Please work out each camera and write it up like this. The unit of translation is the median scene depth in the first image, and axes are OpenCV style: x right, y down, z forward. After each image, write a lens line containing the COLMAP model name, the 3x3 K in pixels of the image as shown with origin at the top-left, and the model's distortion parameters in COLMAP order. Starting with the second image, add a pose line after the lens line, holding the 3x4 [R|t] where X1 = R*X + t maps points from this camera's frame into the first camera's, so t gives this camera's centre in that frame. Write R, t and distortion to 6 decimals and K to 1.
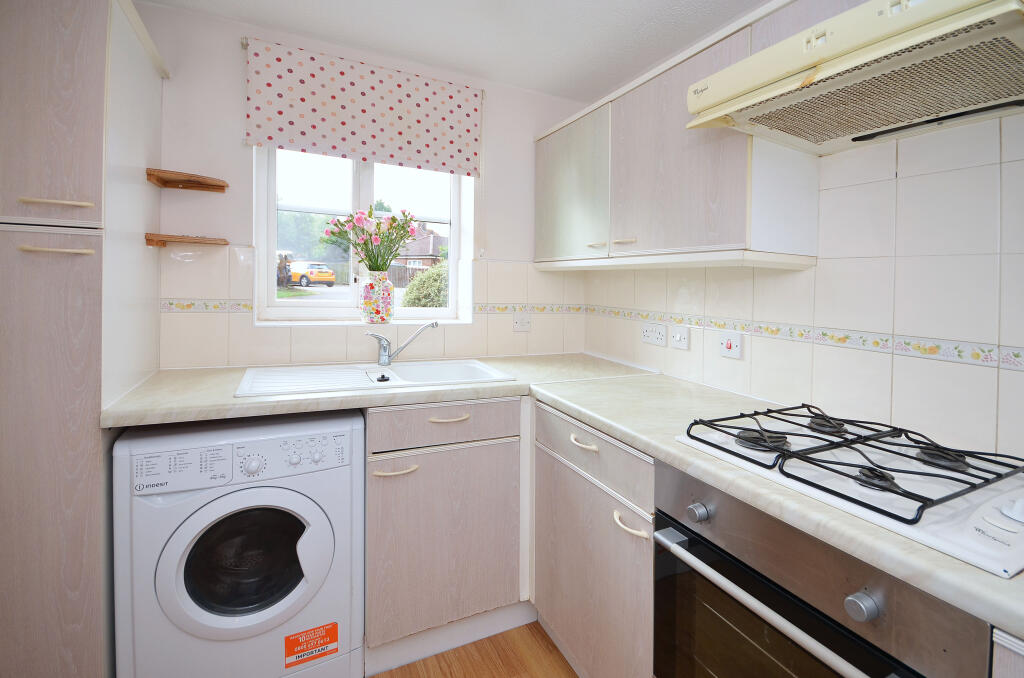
lens RADIAL K [[460.4, 0, 540.6], [0, 460.4, 299.2], [0, 0, 1]] dist [-0.000487, 0.000074]
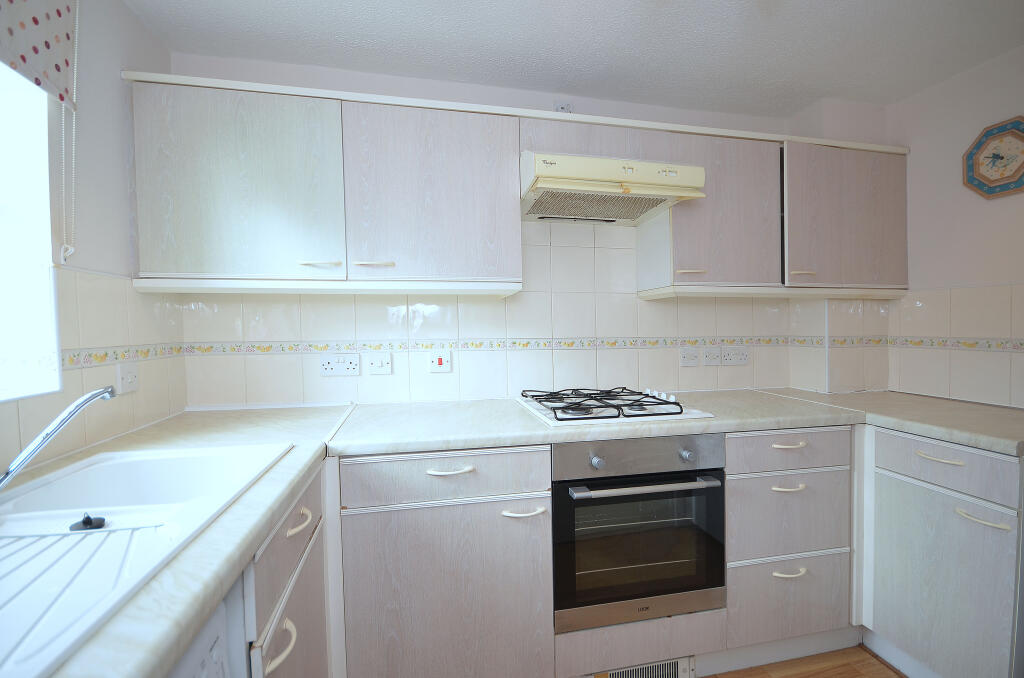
lens RADIAL K [[460.4, 0, 514.7], [0, 460.4, 335.2], [0, 0, 1]] dist [-0.000487, 0.000074]
pose [[0.283299, -0.055059, 0.957450, -0.671507], [0.045259, 0.998006, 0.043999, -0.011073], [-0.957963, 0.030869, 0.285226, 0.493073]]
